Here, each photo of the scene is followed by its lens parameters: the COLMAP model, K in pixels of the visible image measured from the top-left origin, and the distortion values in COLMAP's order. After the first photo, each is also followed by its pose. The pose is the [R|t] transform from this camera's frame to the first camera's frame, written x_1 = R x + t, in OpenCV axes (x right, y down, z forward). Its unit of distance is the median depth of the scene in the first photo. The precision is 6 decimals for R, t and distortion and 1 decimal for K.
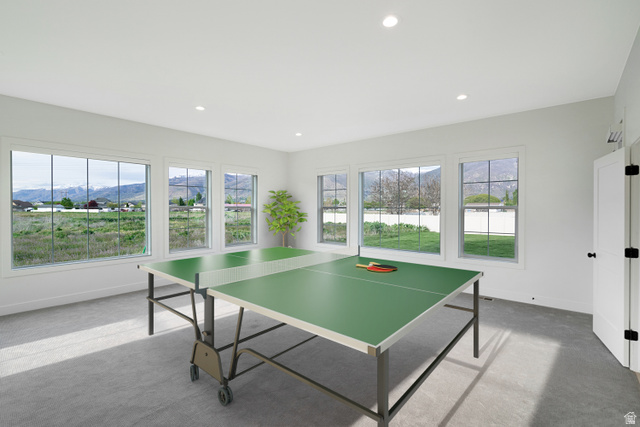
lens RADIAL K [[292.7, 0, 317.8], [0, 292.7, 213.6], [0, 0, 1]] dist [0.018598, 0.000067]
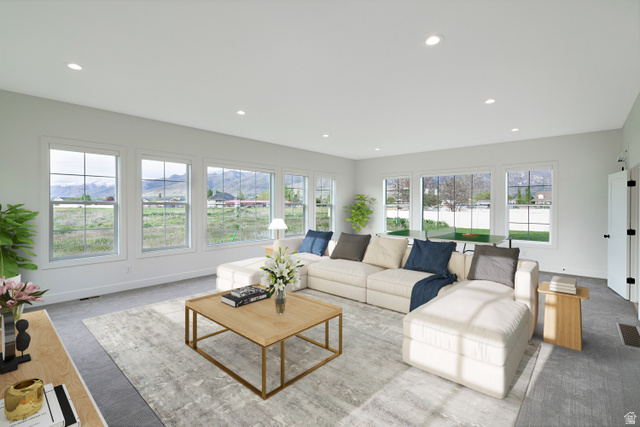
lens RADIAL K [[292.7, 0, 322.2], [0, 292.7, 210.0], [0, 0, 1]] dist [0.018598, 0.000067]
pose [[0.999926, 0.001831, -0.012016, -0.272814], [-0.001825, 0.999998, 0.000491, 0.002877], [0.012016, -0.000469, 0.999928, -0.285354]]
